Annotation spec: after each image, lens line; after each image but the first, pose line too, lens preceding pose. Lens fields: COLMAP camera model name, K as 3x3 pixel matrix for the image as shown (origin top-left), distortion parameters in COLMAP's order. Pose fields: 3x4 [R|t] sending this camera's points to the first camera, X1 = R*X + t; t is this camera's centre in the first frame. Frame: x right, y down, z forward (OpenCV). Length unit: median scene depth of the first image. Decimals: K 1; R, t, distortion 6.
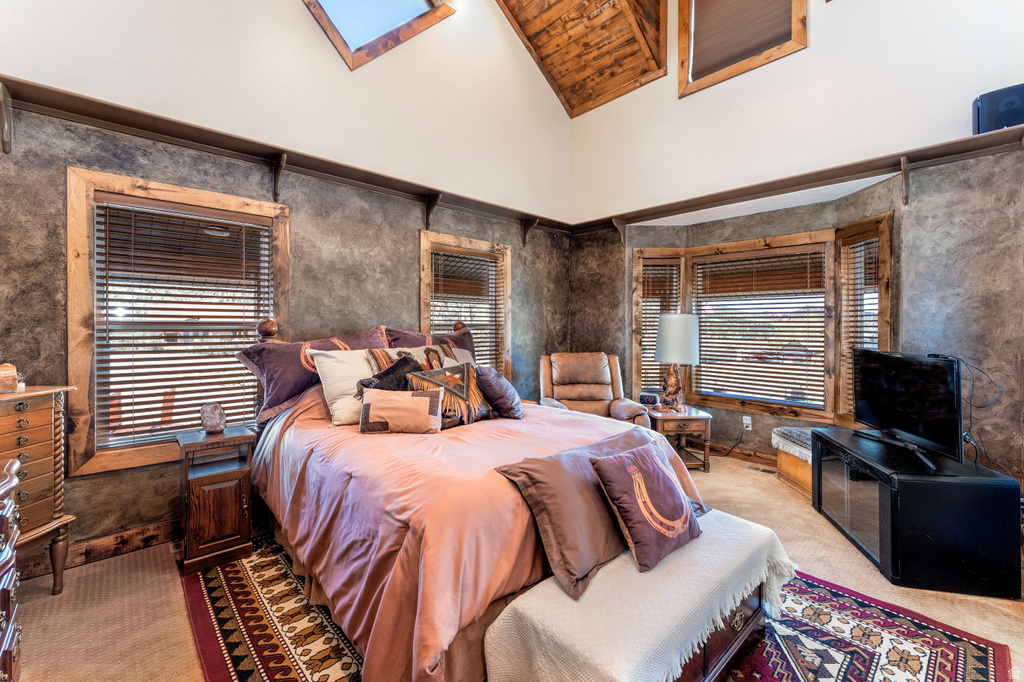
lens RADIAL K [[417.9, 0, 509.3], [0, 417.9, 320.9], [0, 0, 1]] dist [-0.001472, -0.000470]
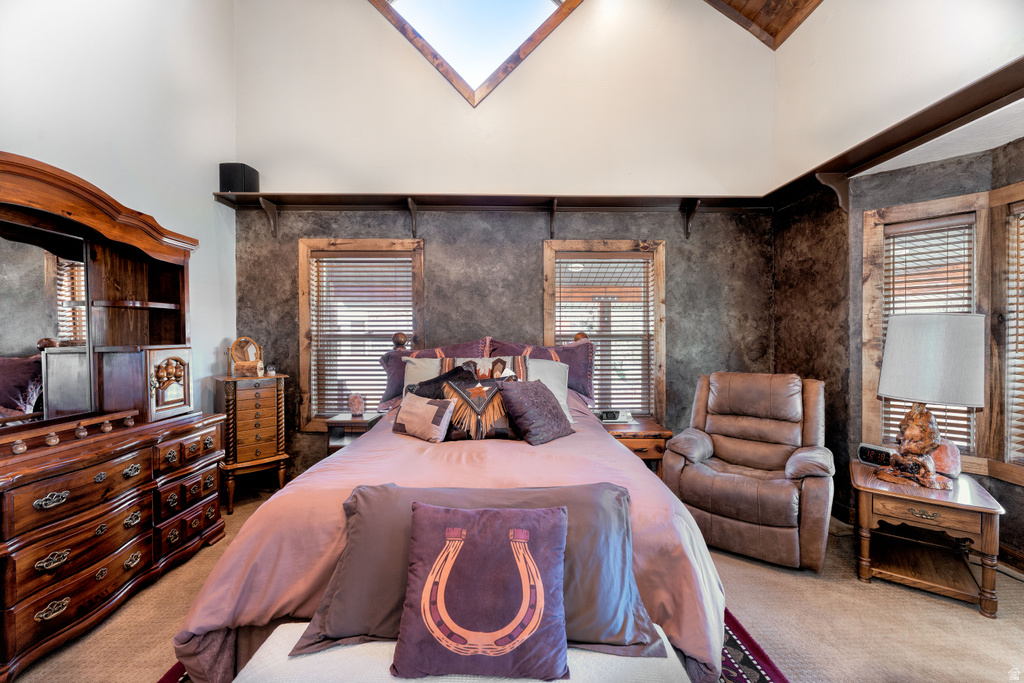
lens RADIAL K [[399.3, 0, 514.4], [0, 399.3, 335.9], [0, 0, 1]] dist [-0.000930, -0.000150]
pose [[0.748622, -0.006930, -0.662961, 0.370498], [0.011668, 0.999928, 0.002722, 0.006509], [0.662894, -0.009773, 0.748649, 0.248535]]
